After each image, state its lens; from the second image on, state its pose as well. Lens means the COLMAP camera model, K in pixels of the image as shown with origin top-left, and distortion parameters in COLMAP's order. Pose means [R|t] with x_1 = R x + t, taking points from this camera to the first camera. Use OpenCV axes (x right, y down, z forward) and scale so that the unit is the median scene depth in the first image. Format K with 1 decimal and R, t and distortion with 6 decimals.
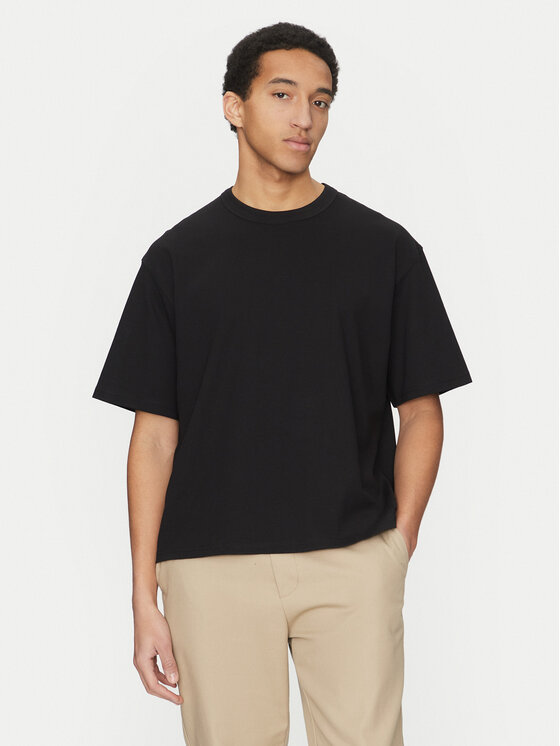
lens RADIAL K [[1999.6, 0, 280.0], [0, 1999.6, 373.0], [0, 0, 1]] dist [-0.070769, -0.251871]
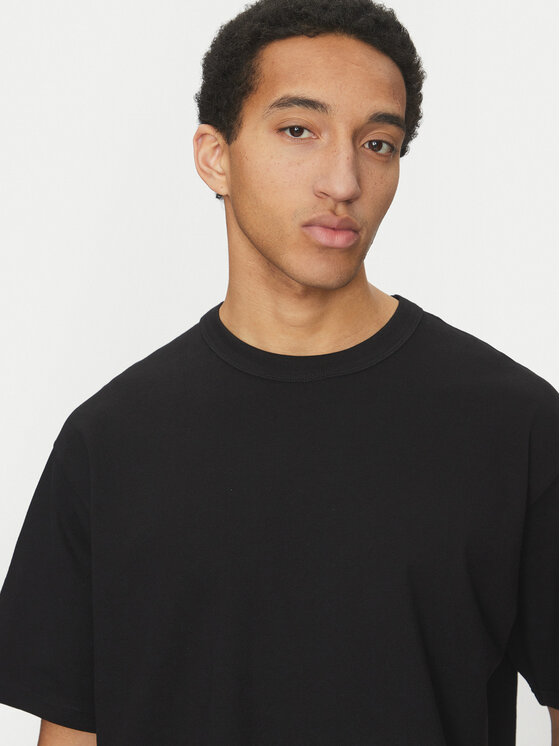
lens RADIAL K [[1274.0, 0, 280.0], [0, 1274.0, 373.0], [0, 0, 1]] dist [-0.002136, -0.105916]
pose [[0.985174, 0.013916, -0.170993, 0.050544], [-0.000501, 0.996934, 0.078251, -0.103492], [0.171557, -0.077005, 0.982160, 0.681320]]
